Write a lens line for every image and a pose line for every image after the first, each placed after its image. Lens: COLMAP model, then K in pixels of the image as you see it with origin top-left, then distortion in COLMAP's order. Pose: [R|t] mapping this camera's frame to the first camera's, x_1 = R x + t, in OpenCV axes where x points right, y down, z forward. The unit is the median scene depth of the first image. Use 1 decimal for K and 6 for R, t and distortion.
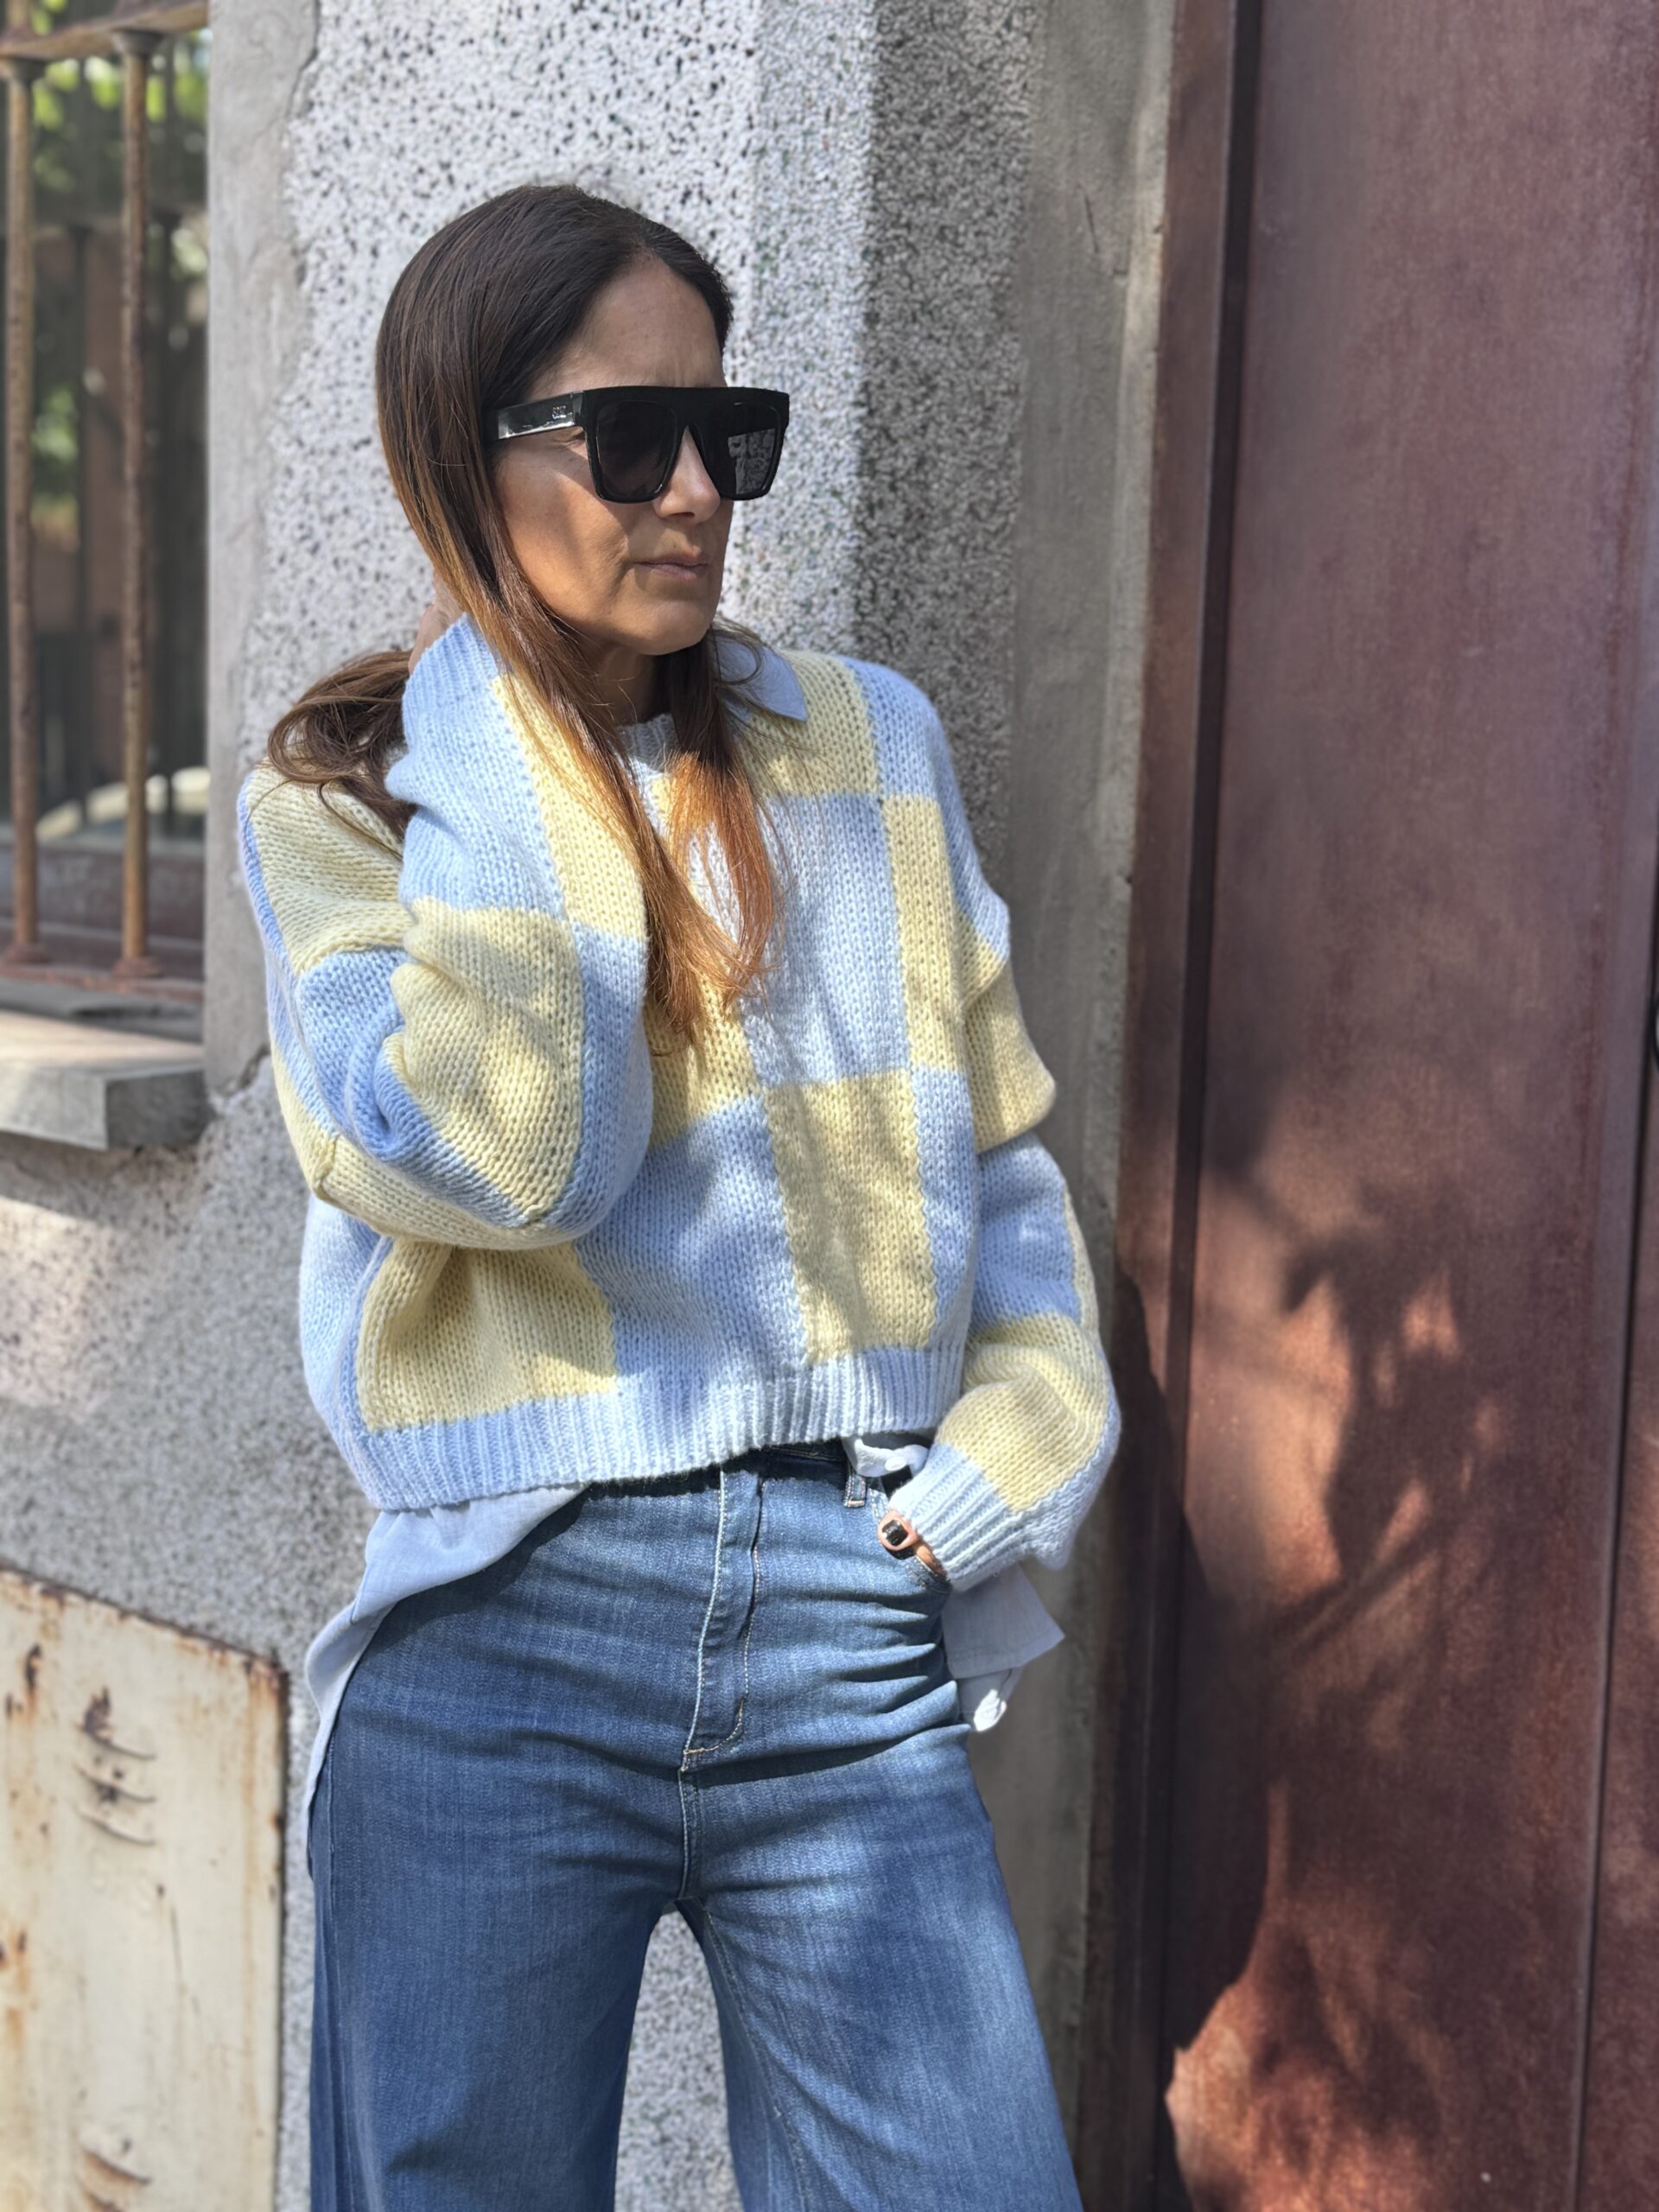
lens RADIAL K [[2853.7, 0, 829.5], [0, 2853.7, 1106.0], [0, 0, 1]] dist [0.242776, -0.630001]
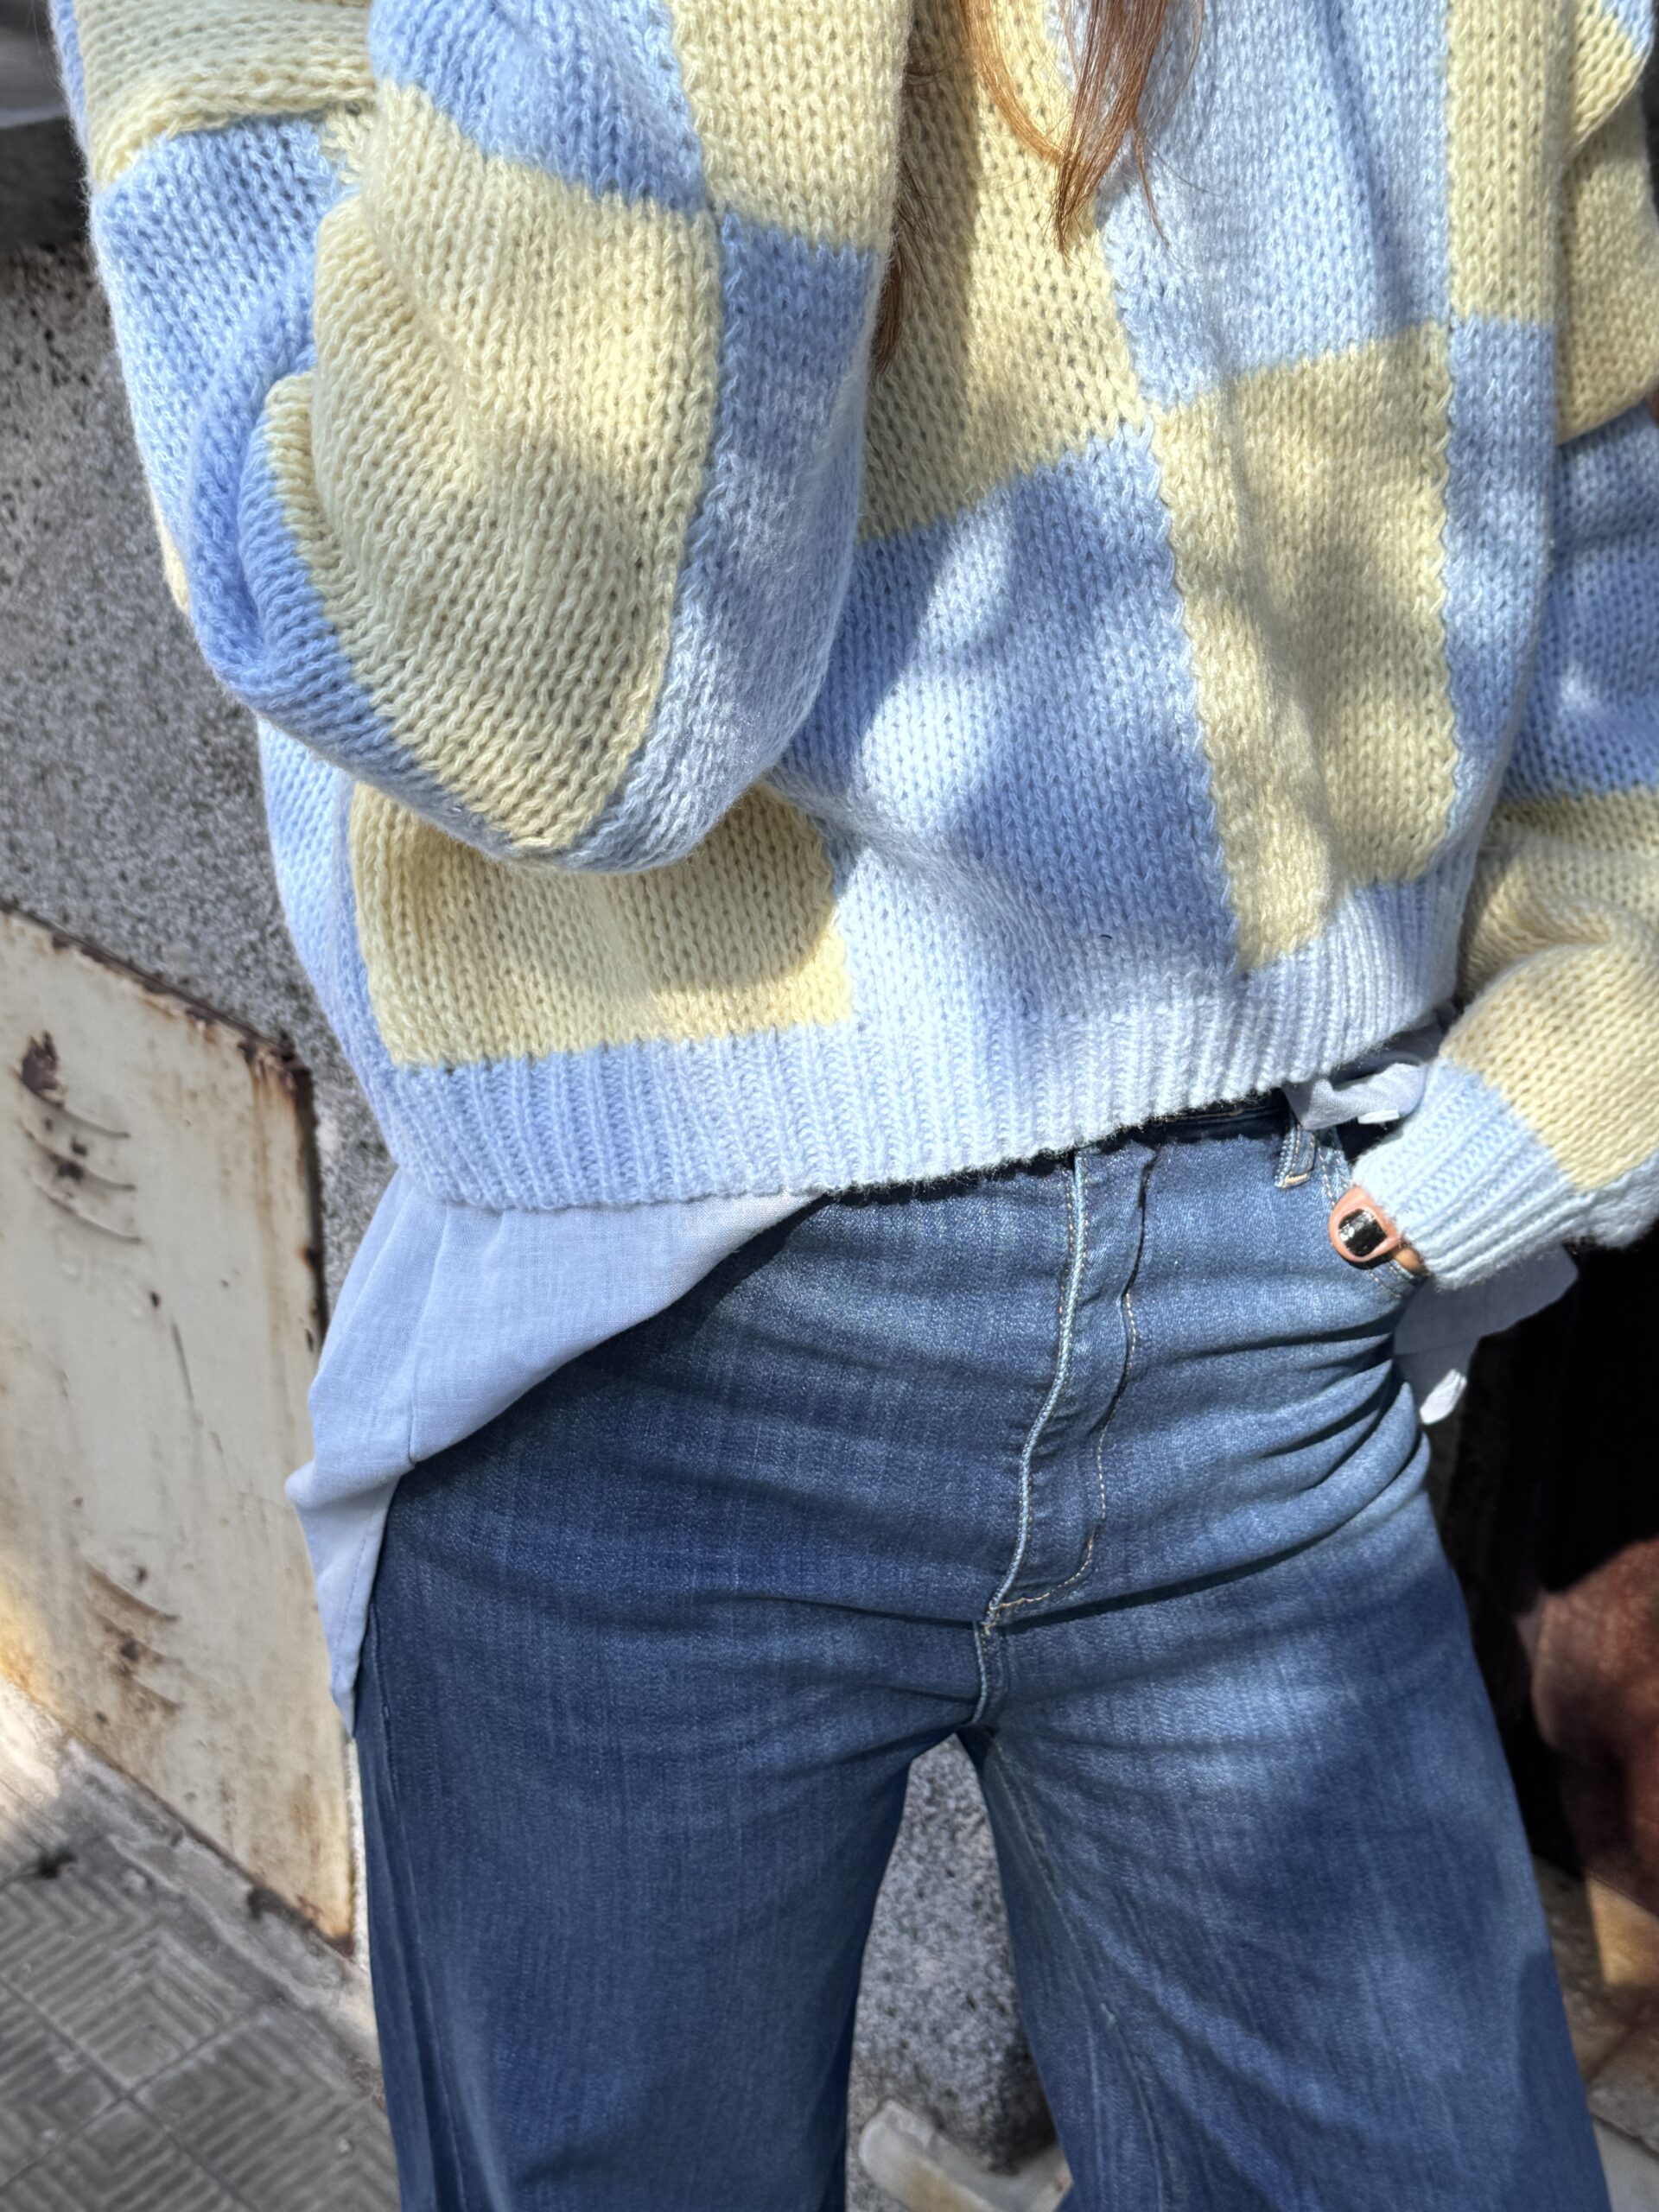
lens RADIAL K [[3204.3, 0, 937.0], [0, 3204.3, 1106.1], [0, 0, 1]] dist [0.025252, 0.415792]
pose [[0.999986, -0.001867, 0.005048, -0.062651], [-0.000163, 0.926976, 0.375122, -0.106409], [-0.005380, -0.375117, 0.926962, 0.428464]]
